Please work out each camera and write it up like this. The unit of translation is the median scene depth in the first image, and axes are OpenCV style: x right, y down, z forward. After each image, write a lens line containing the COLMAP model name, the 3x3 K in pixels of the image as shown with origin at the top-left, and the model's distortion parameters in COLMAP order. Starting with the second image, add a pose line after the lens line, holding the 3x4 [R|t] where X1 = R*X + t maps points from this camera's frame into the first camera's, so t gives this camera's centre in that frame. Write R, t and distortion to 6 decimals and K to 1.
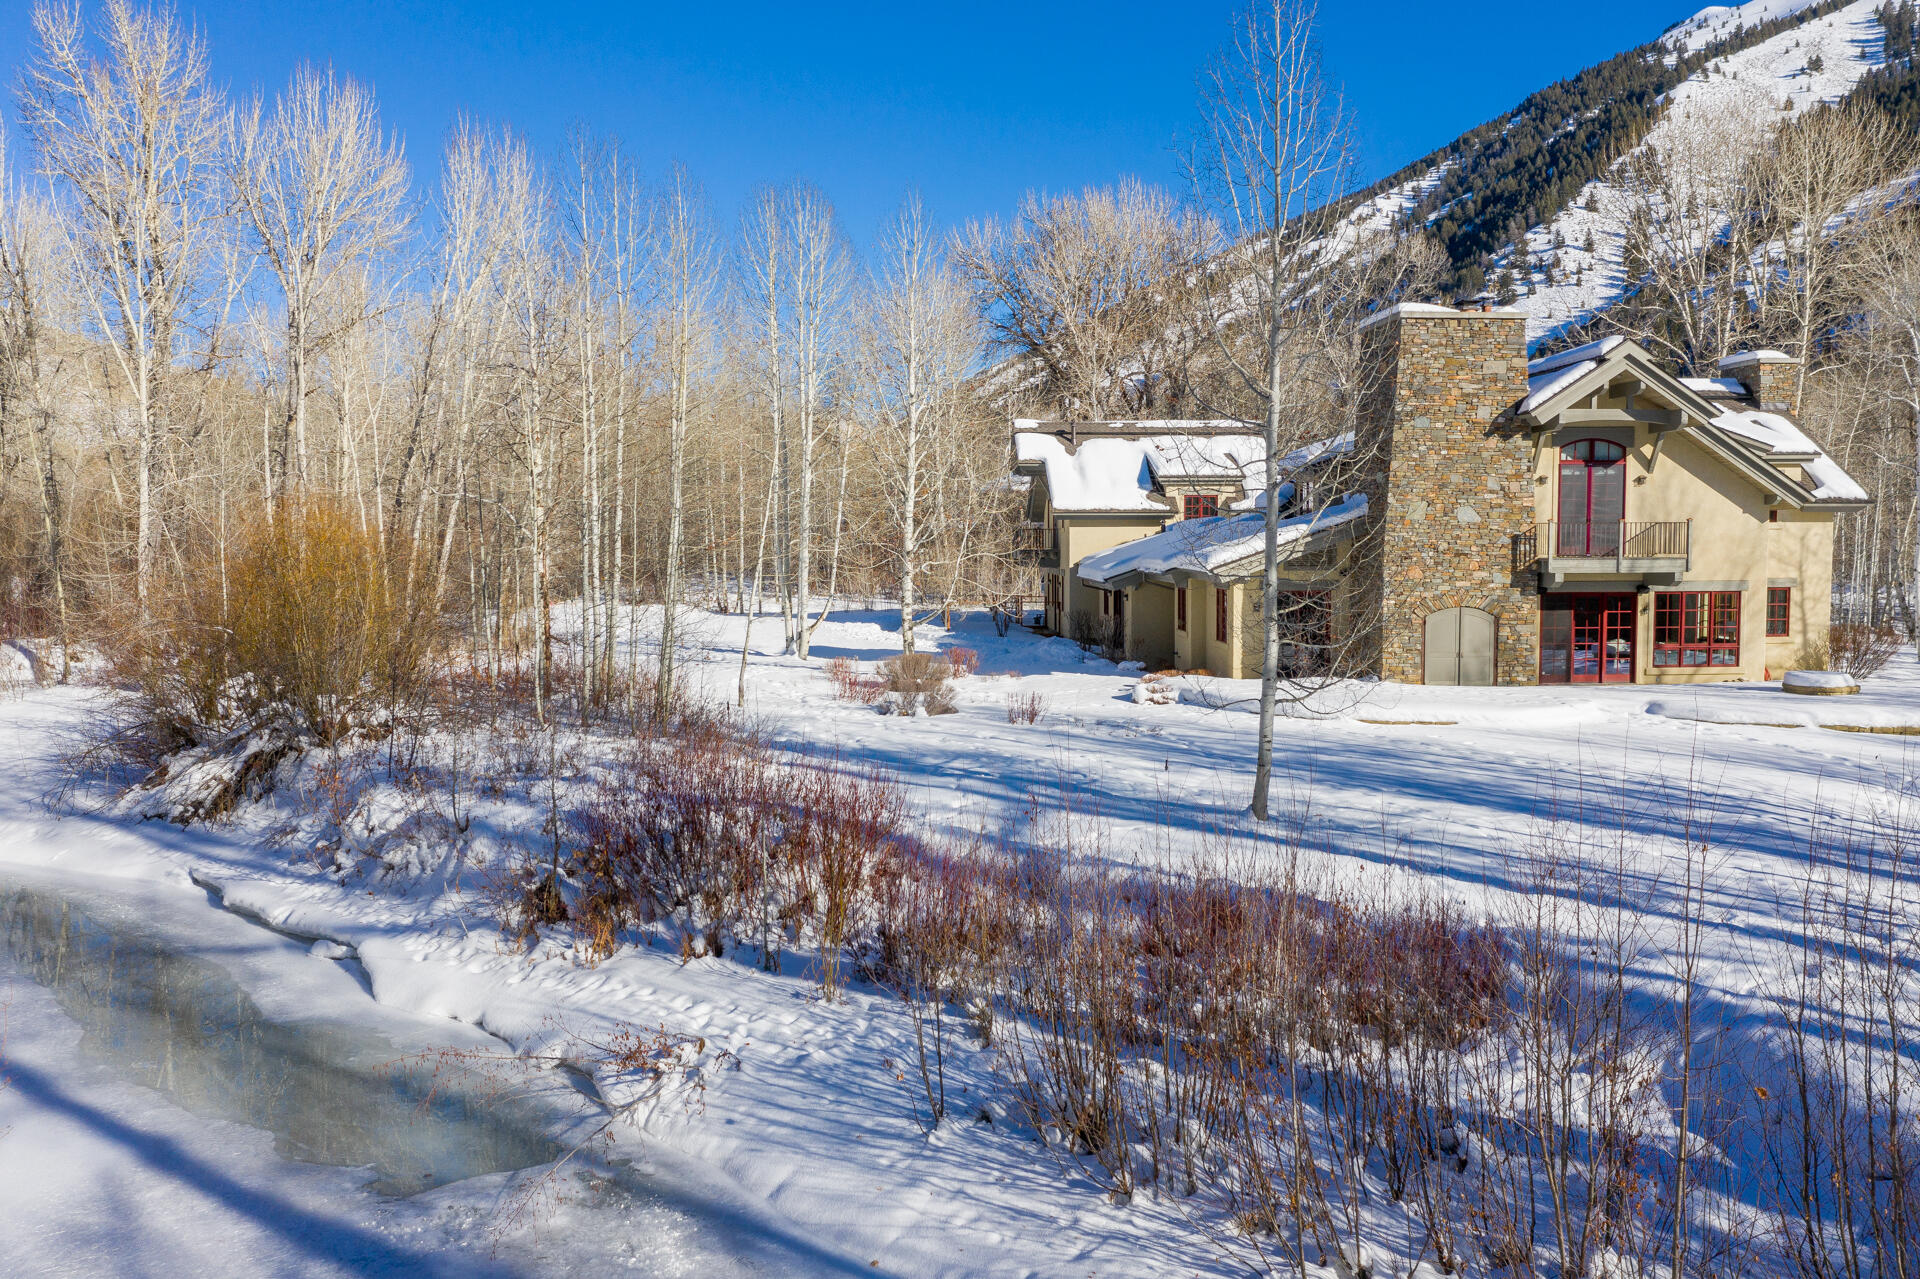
lens RADIAL K [[1528.3, 0, 954.8], [0, 1528.3, 641.6], [0, 0, 1]] dist [-0.038777, 0.025968]
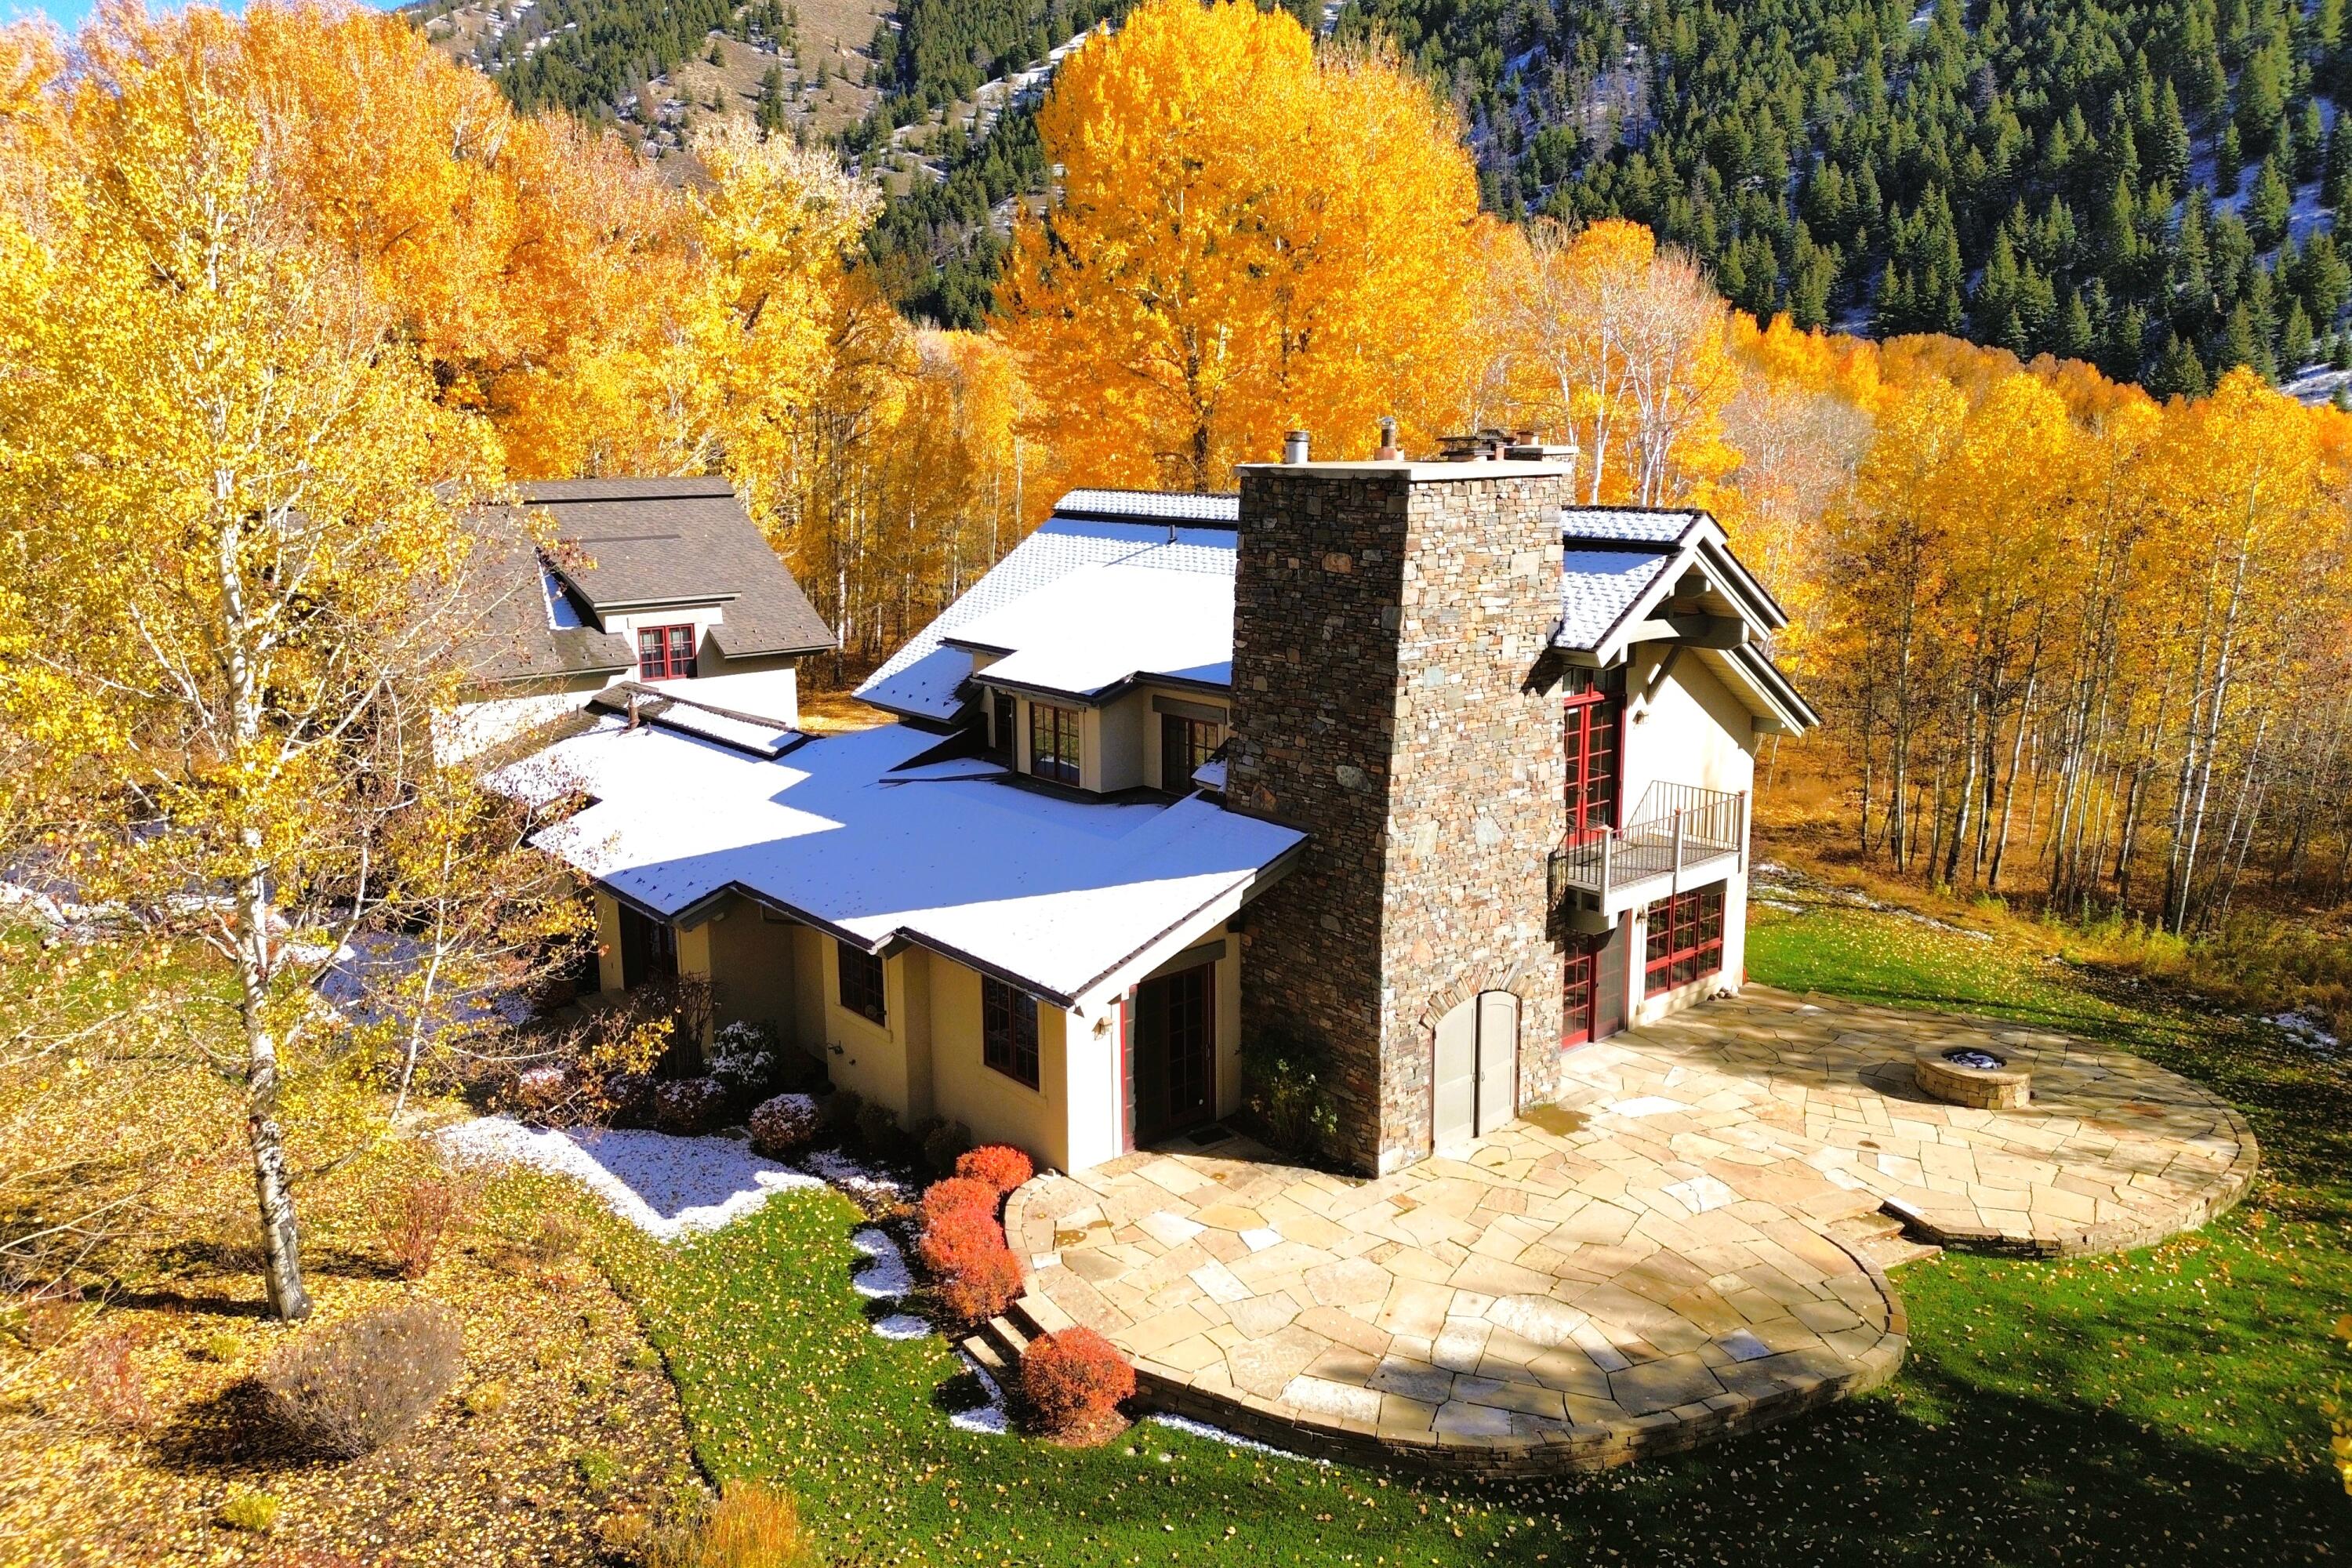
lens RADIAL K [[1671.9, 0, 1160.3], [0, 1671.9, 729.8], [0, 0, 1]] dist [0.026359, -0.030251]
pose [[0.800082, -0.111690, 0.589401, -0.113388], [0.046356, 0.991088, 0.124882, -0.201705], [-0.598097, -0.072594, 0.798129, 0.587116]]
